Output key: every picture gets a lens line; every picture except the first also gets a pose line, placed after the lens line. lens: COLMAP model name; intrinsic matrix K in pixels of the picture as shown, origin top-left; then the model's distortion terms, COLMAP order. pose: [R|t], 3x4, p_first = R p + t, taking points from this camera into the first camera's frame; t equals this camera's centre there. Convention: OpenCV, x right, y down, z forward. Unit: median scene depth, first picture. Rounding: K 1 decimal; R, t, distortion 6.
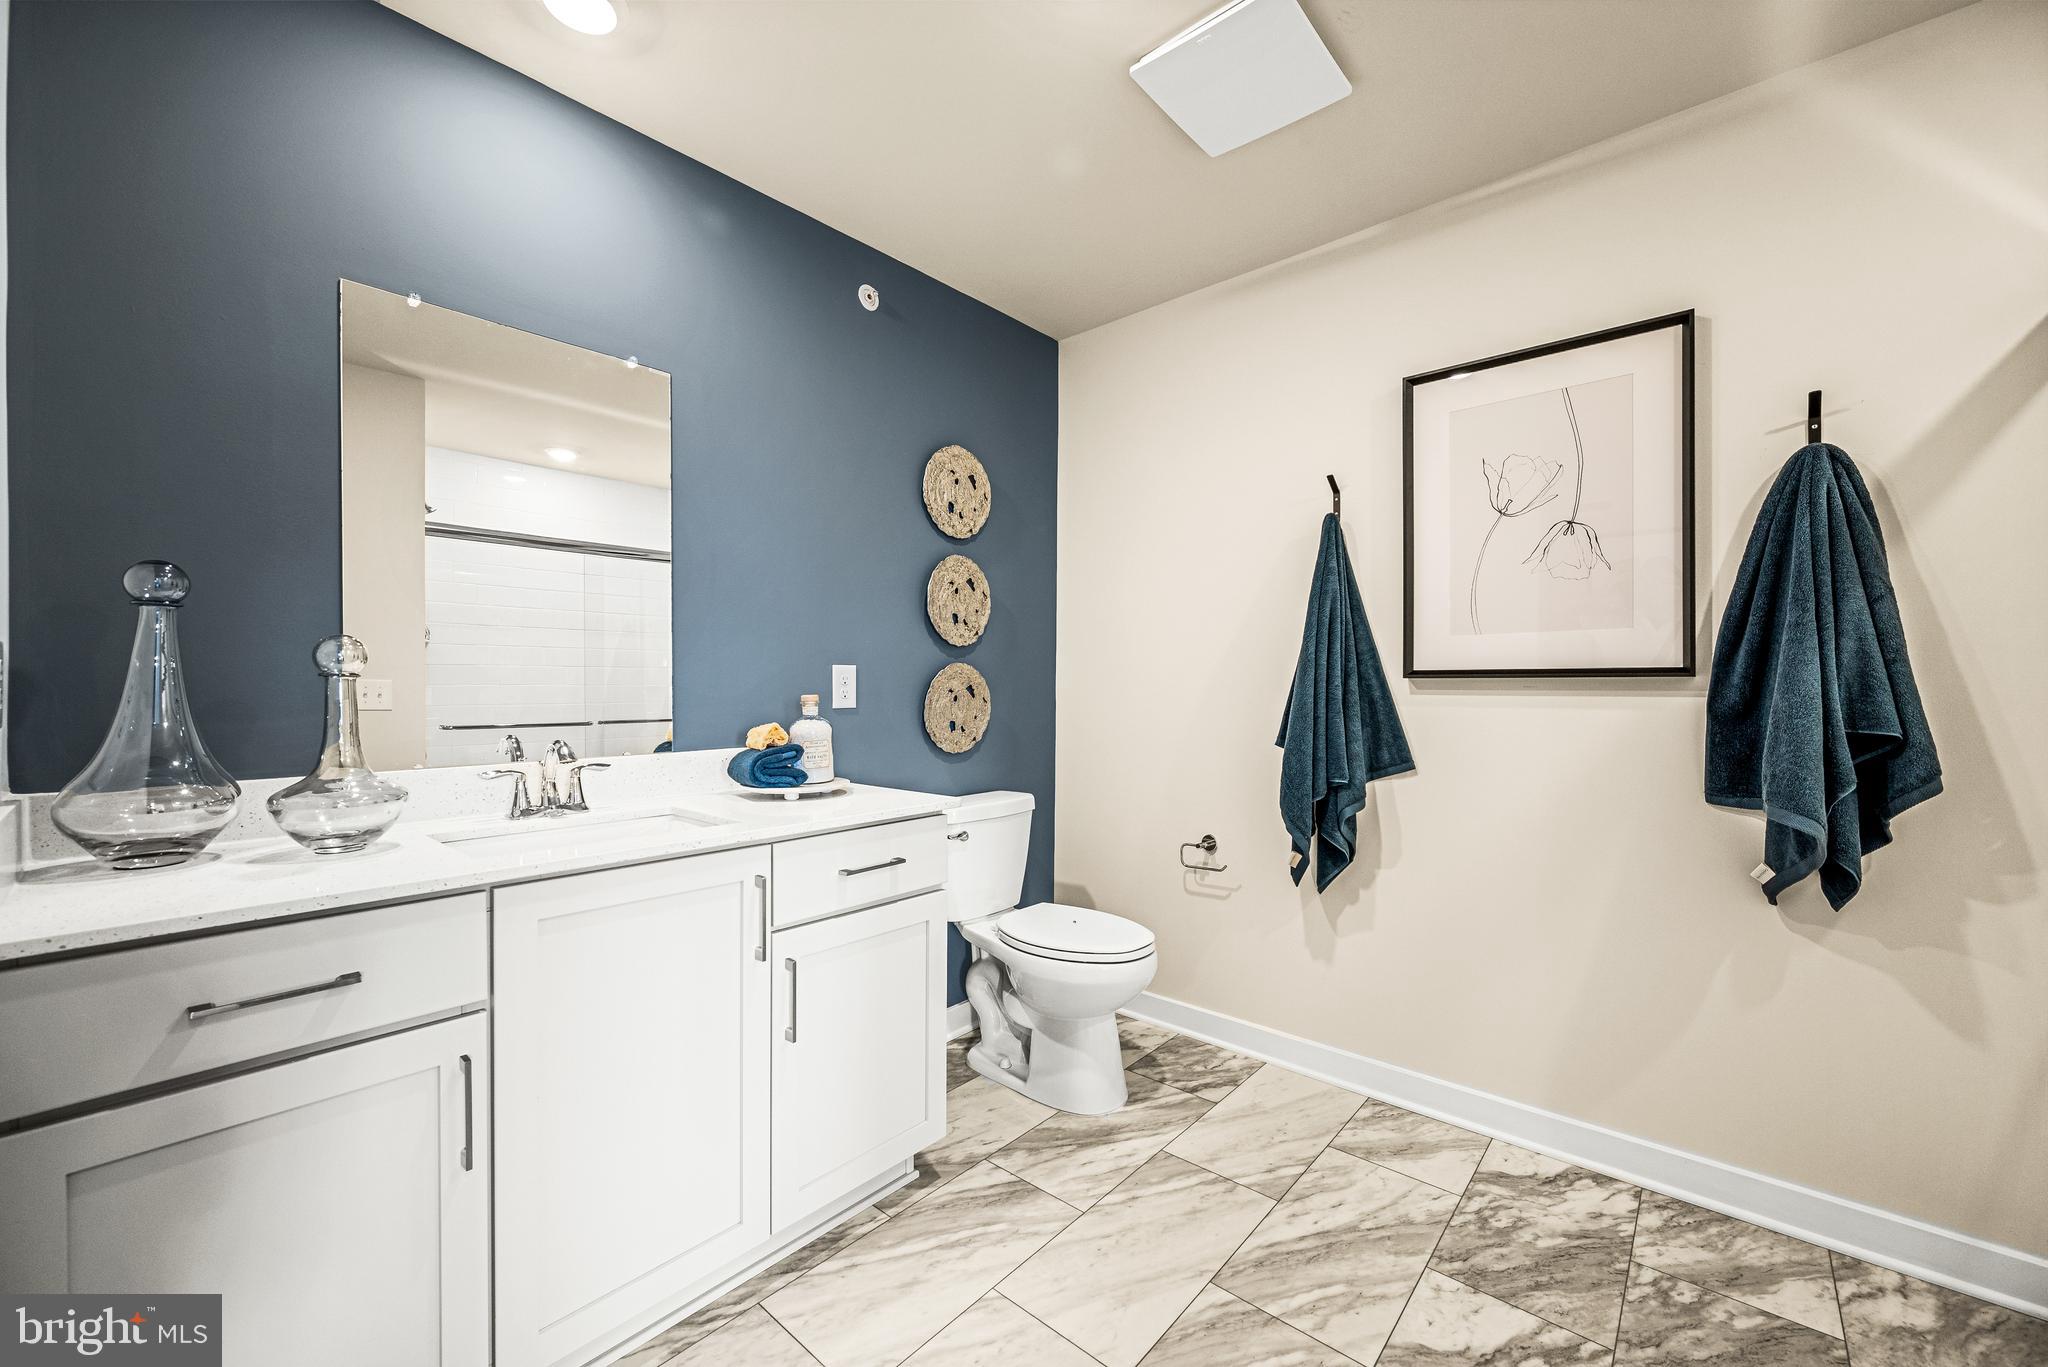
lens RADIAL K [[805.9, 0, 1030.9], [0, 805.9, 690.1], [0, 0, 1]] dist [-0.001625, -0.000263]
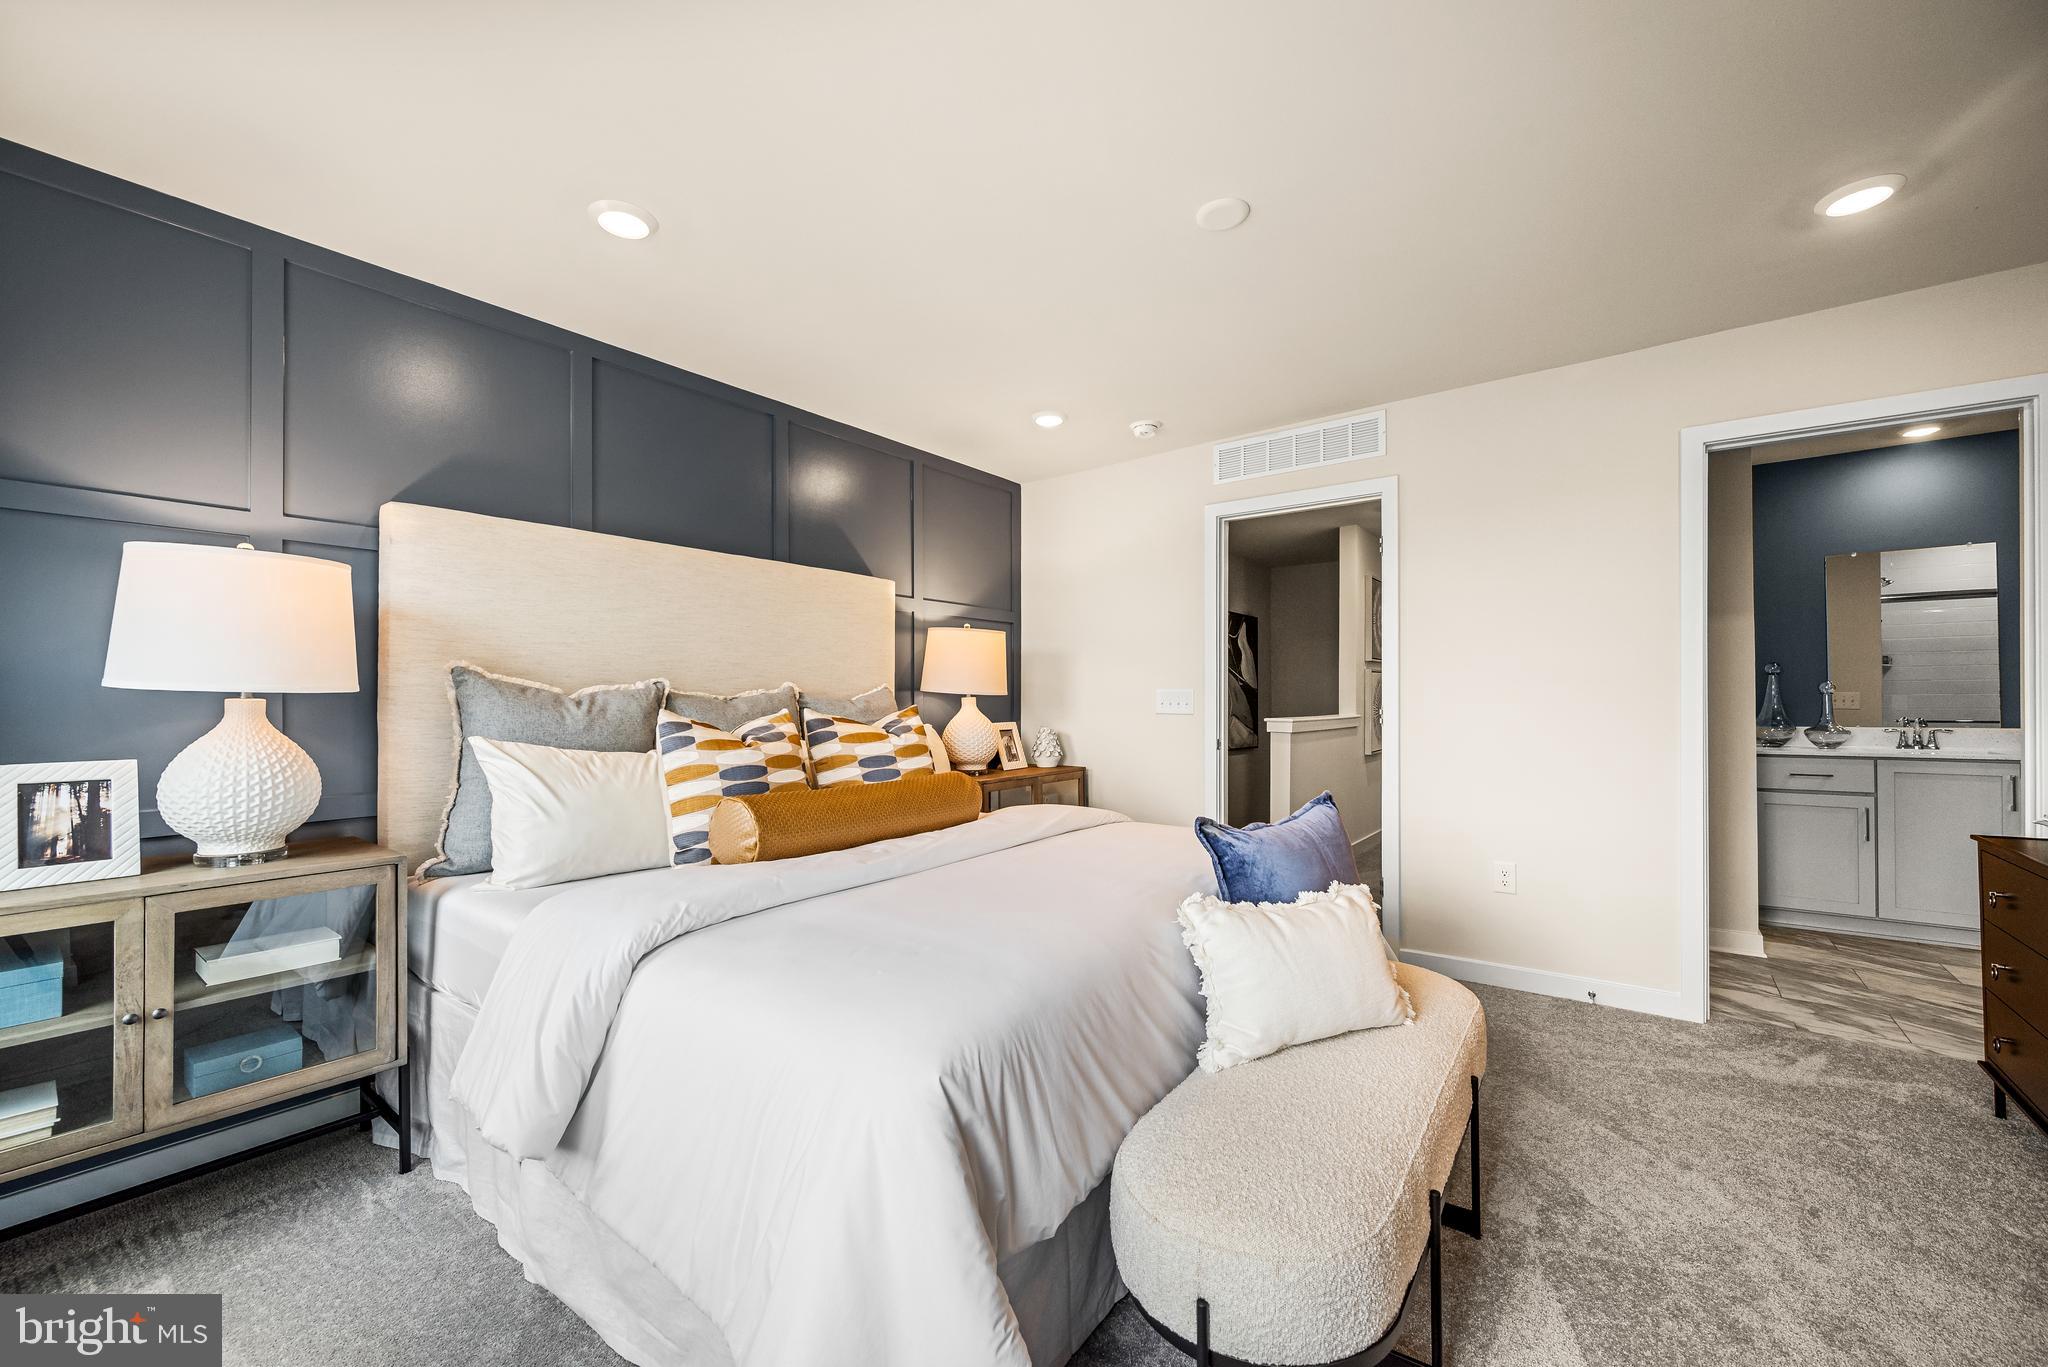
lens RADIAL K [[805.9, 0, 1031.8], [0, 805.9, 689.9], [0, 0, 1]] dist [-0.001625, -0.000263]
pose [[0.075142, -0.006181, -0.997154, 2.116605], [0.002983, 0.999978, -0.005974, -0.024119], [0.997168, -0.002525, 0.075159, -2.419736]]
